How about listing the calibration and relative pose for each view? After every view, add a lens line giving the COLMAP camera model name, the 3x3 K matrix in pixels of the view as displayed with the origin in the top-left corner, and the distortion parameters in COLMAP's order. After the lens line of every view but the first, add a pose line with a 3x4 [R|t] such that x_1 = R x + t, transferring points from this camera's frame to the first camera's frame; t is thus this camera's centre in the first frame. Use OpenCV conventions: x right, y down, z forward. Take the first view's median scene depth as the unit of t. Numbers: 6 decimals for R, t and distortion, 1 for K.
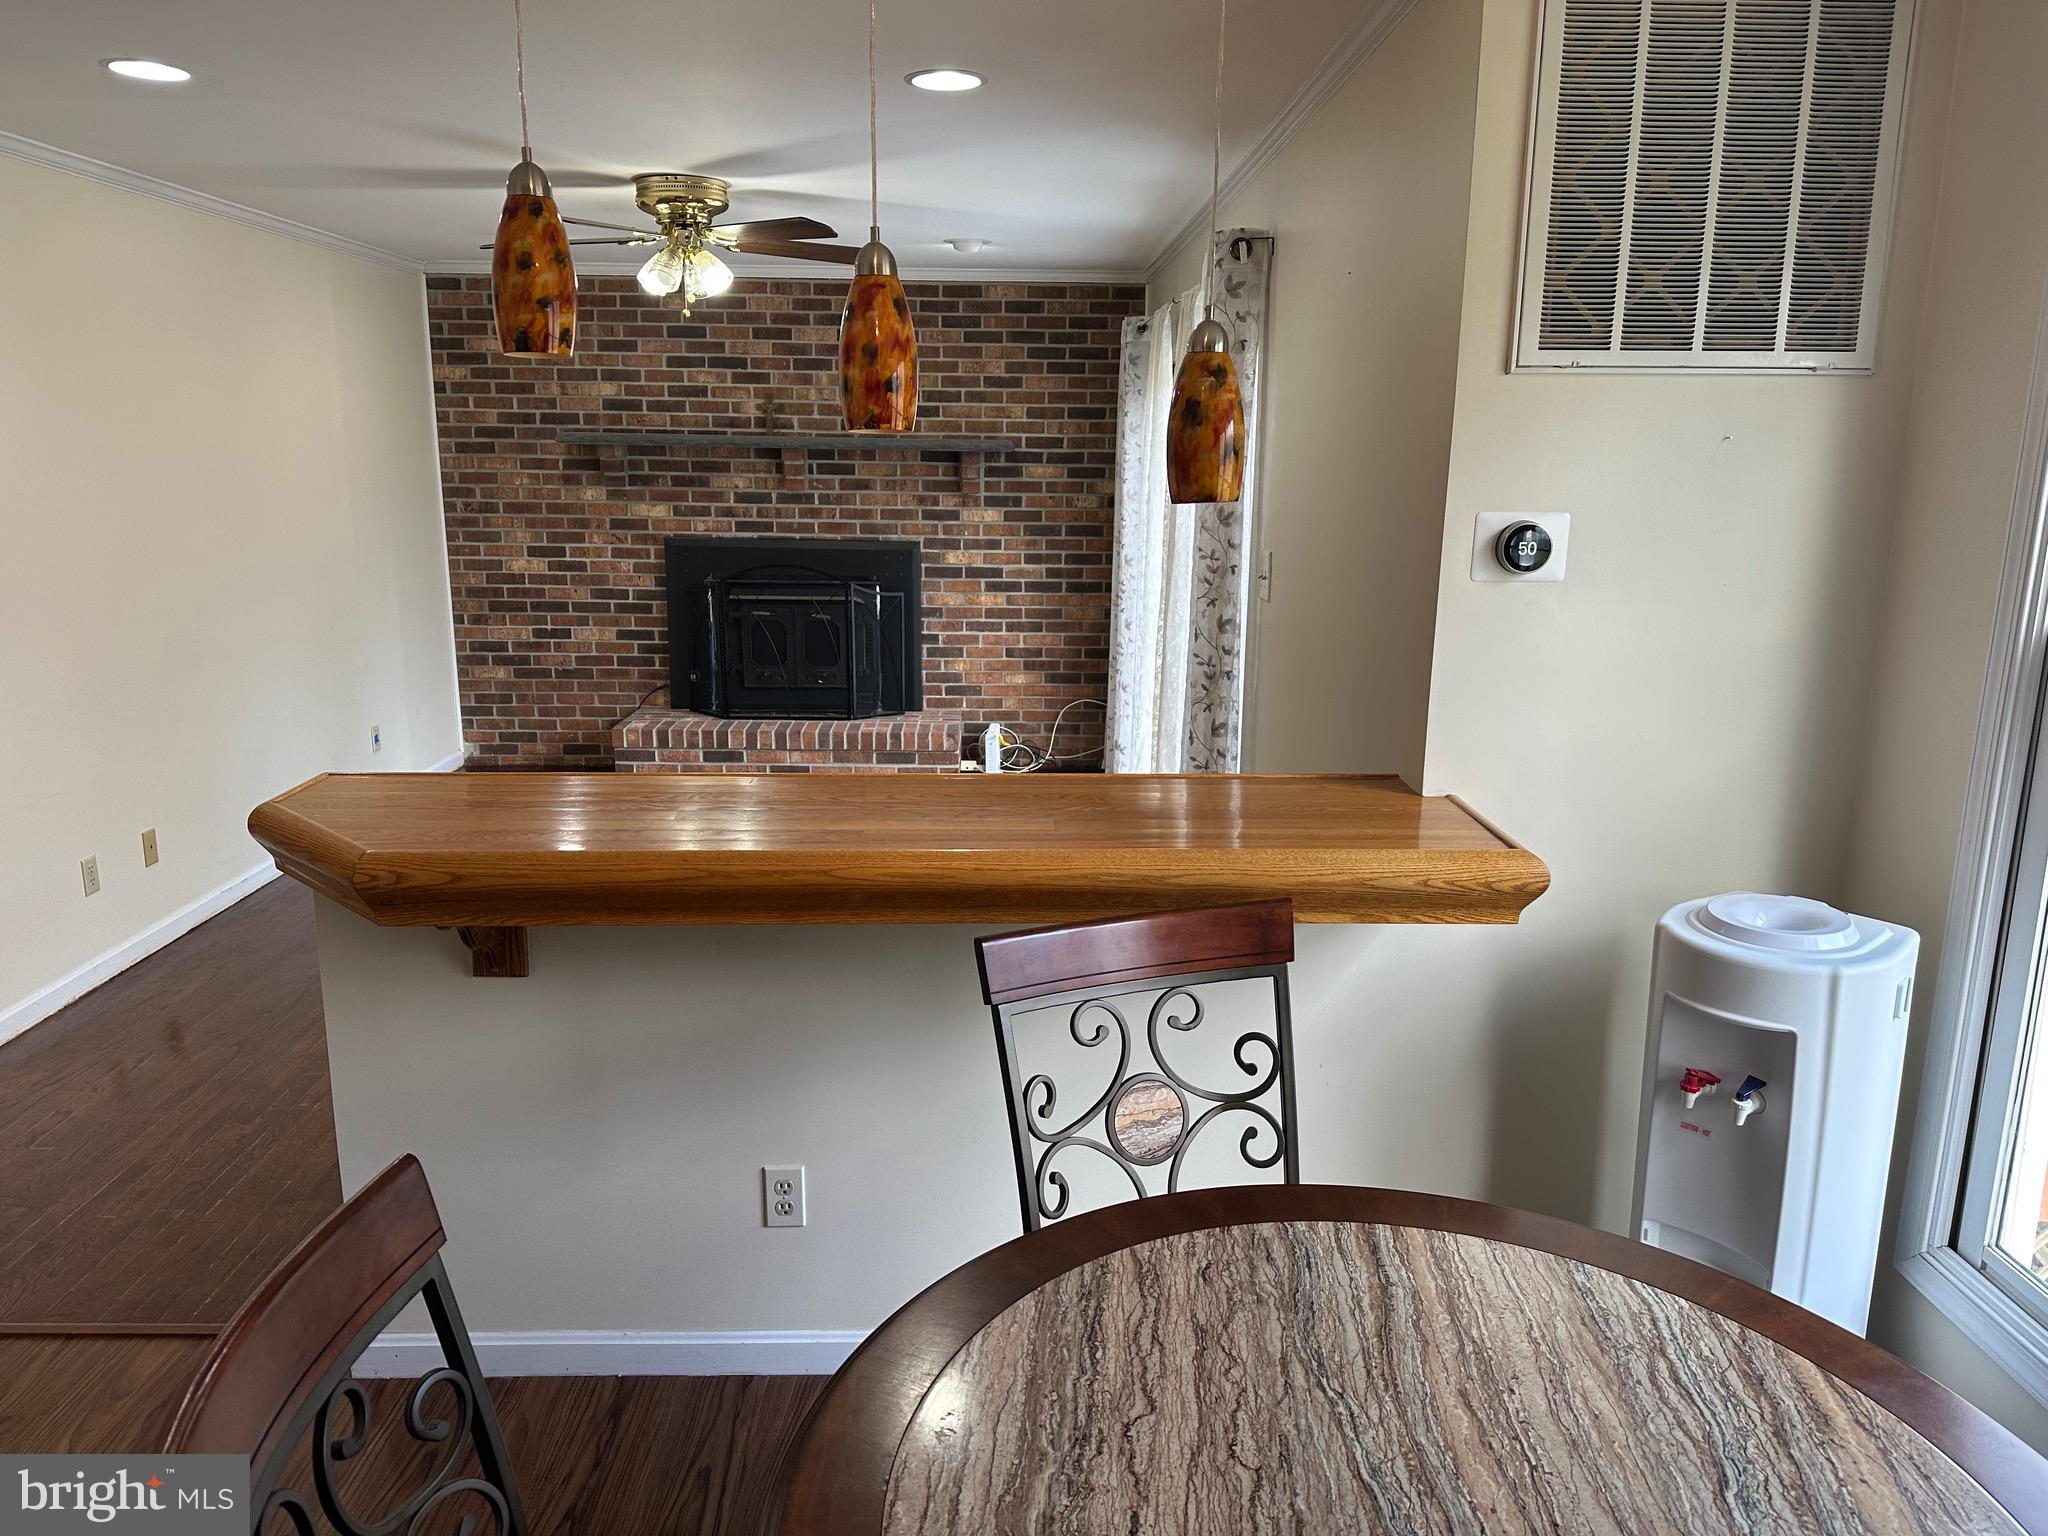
lens RADIAL K [[1415.1, 0, 1031.4], [0, 1415.1, 768.5], [0, 0, 1]] dist [0.189782, -0.408343]
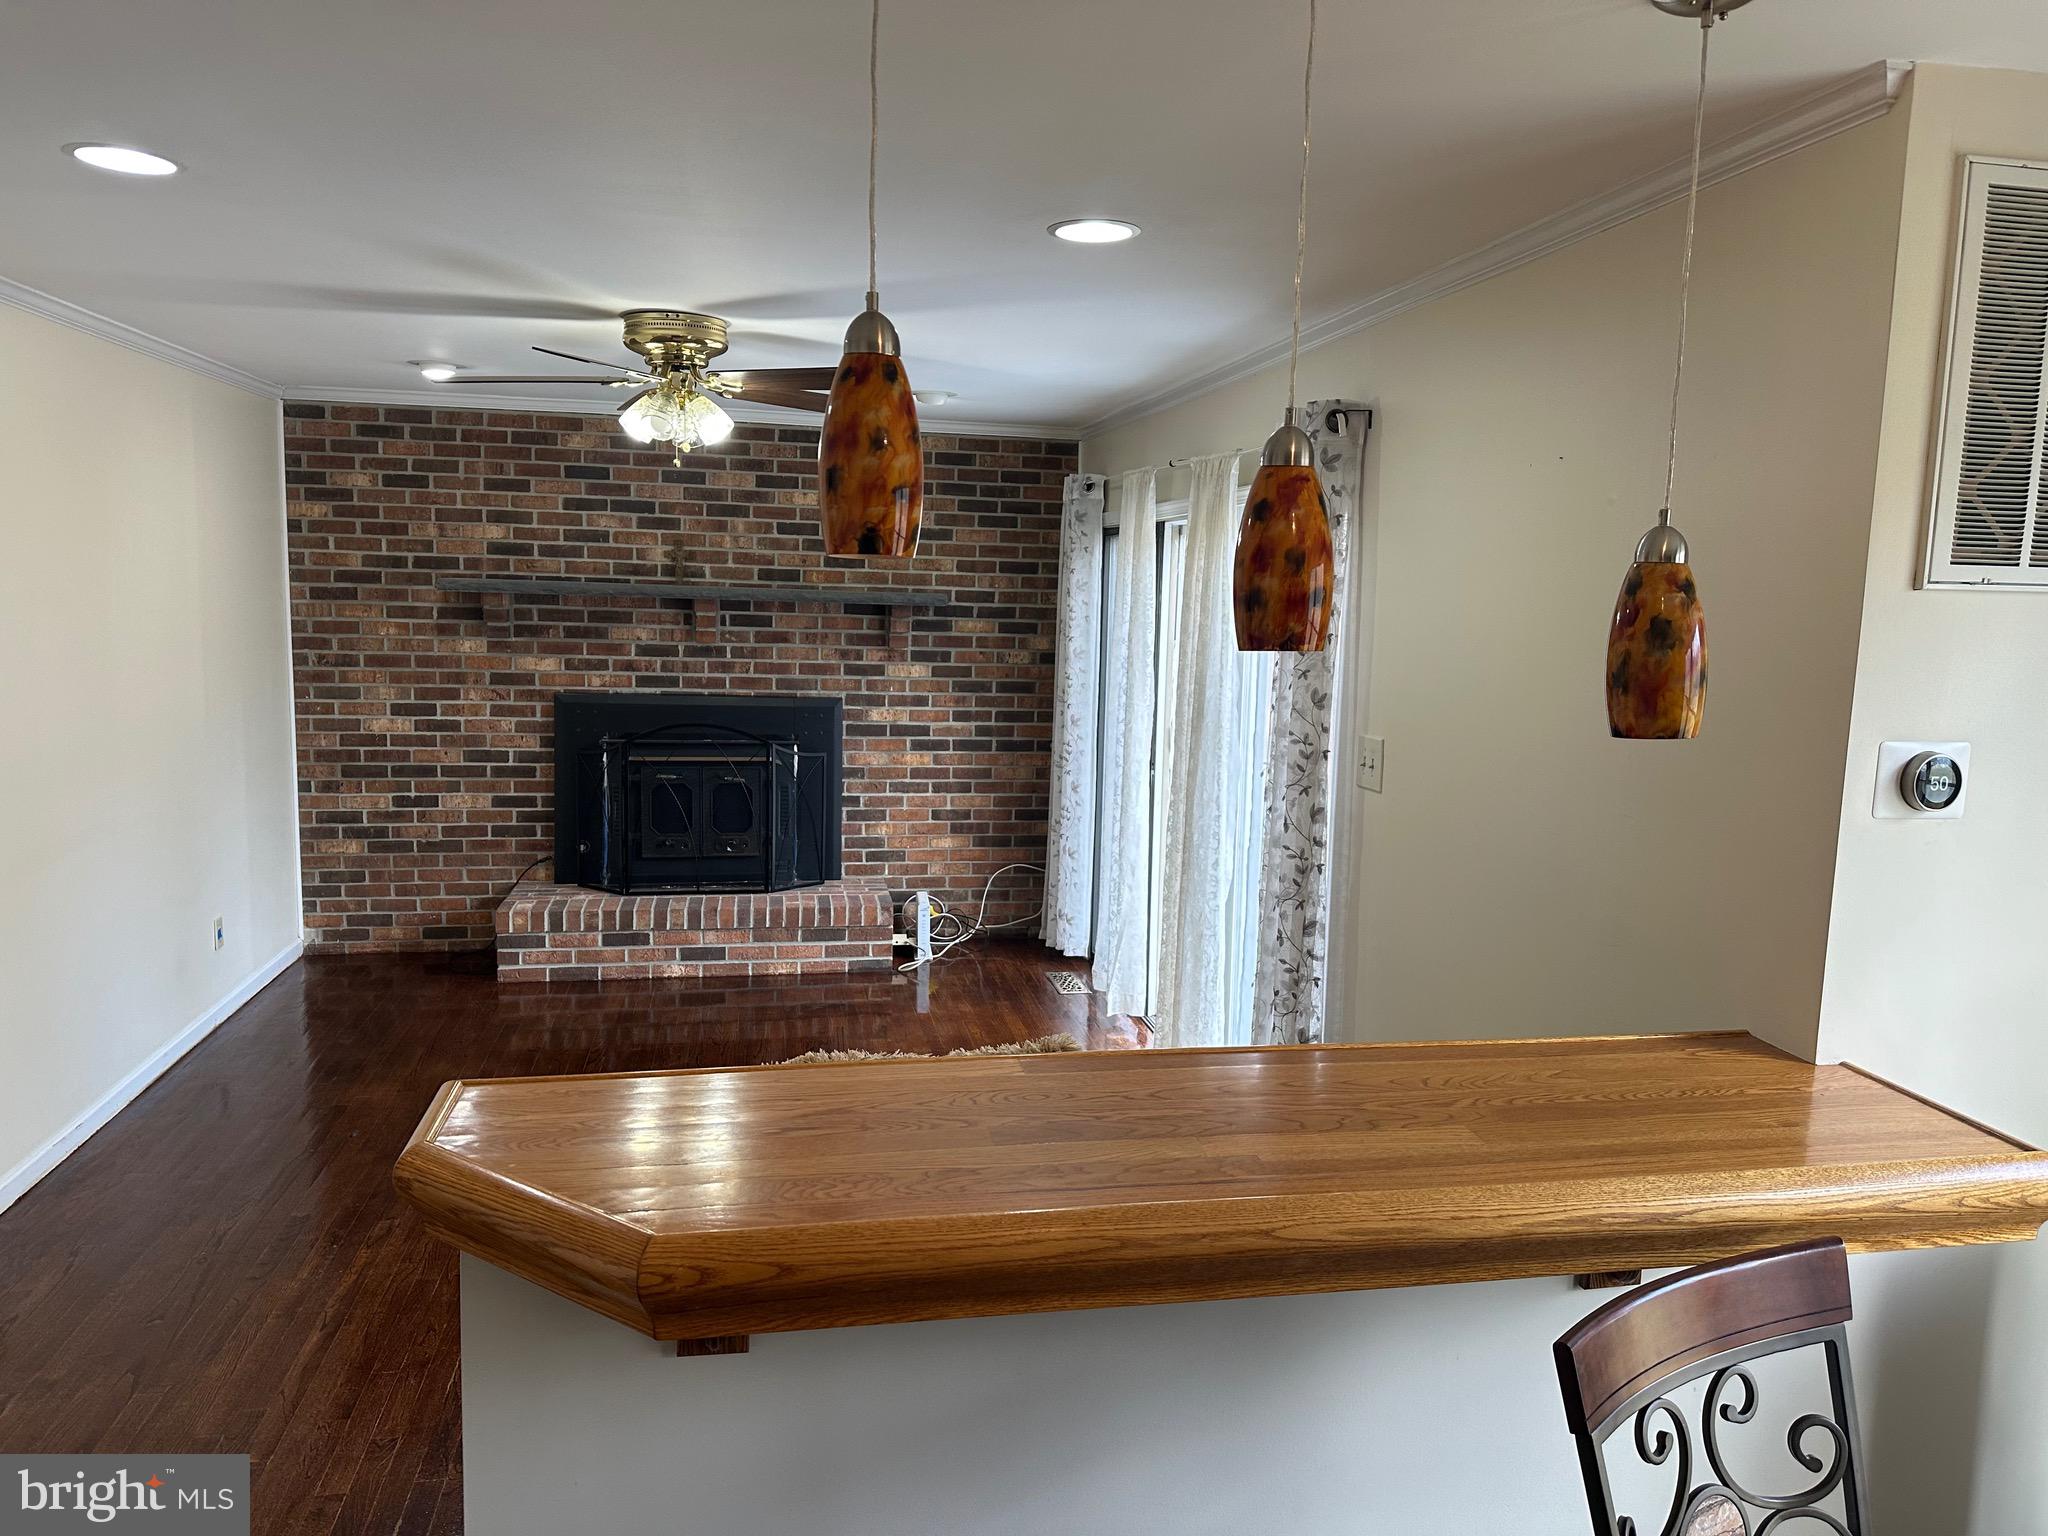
lens RADIAL K [[1415.1, 0, 1031.4], [0, 1415.1, 768.5], [0, 0, 1]] dist [0.189782, -0.408343]
pose [[0.985854, -0.004124, 0.167554, -0.113906], [0.018944, 0.996033, -0.086947, -0.030995], [-0.166531, 0.088891, 0.982021, 0.072949]]
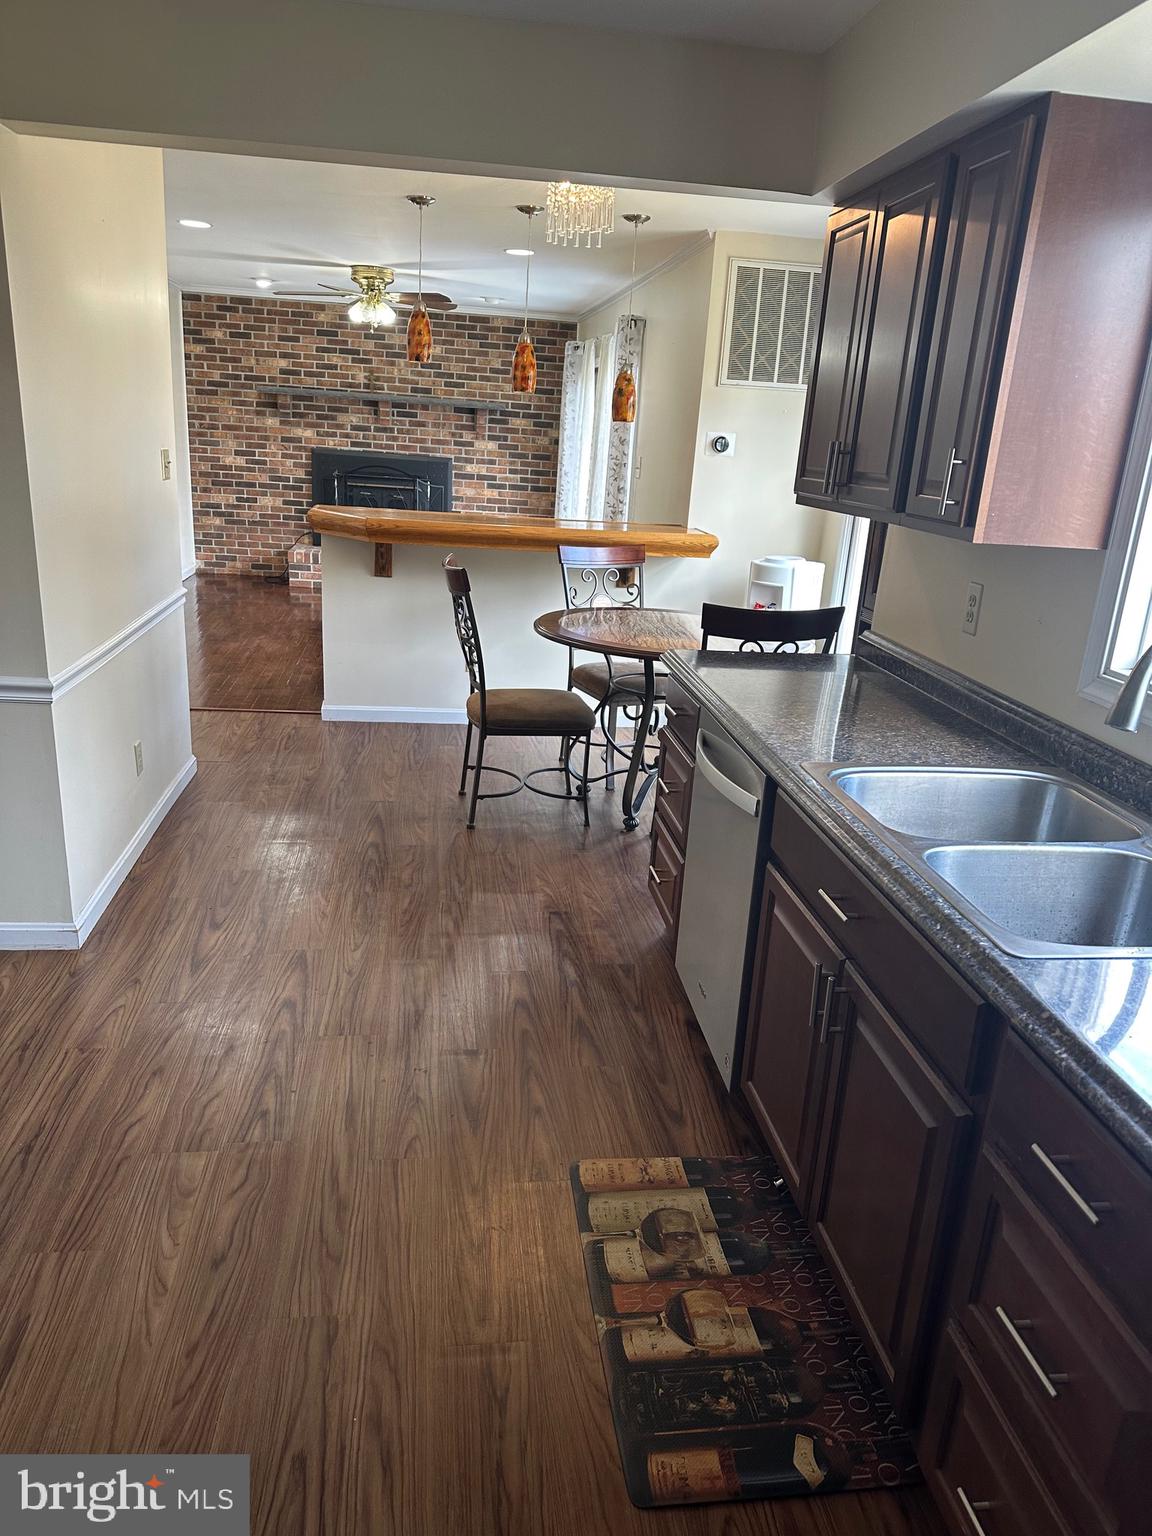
lens RADIAL K [[1061.3, 0, 578.4], [0, 1061.3, 780.6], [0, 0, 1]] dist [0.189782, -0.408343]
pose [[0.992700, 0.015206, 0.119649, -0.077877], [-0.027144, 0.994738, 0.098787, 0.115466], [-0.117517, -0.101313, 0.987889, -0.446599]]
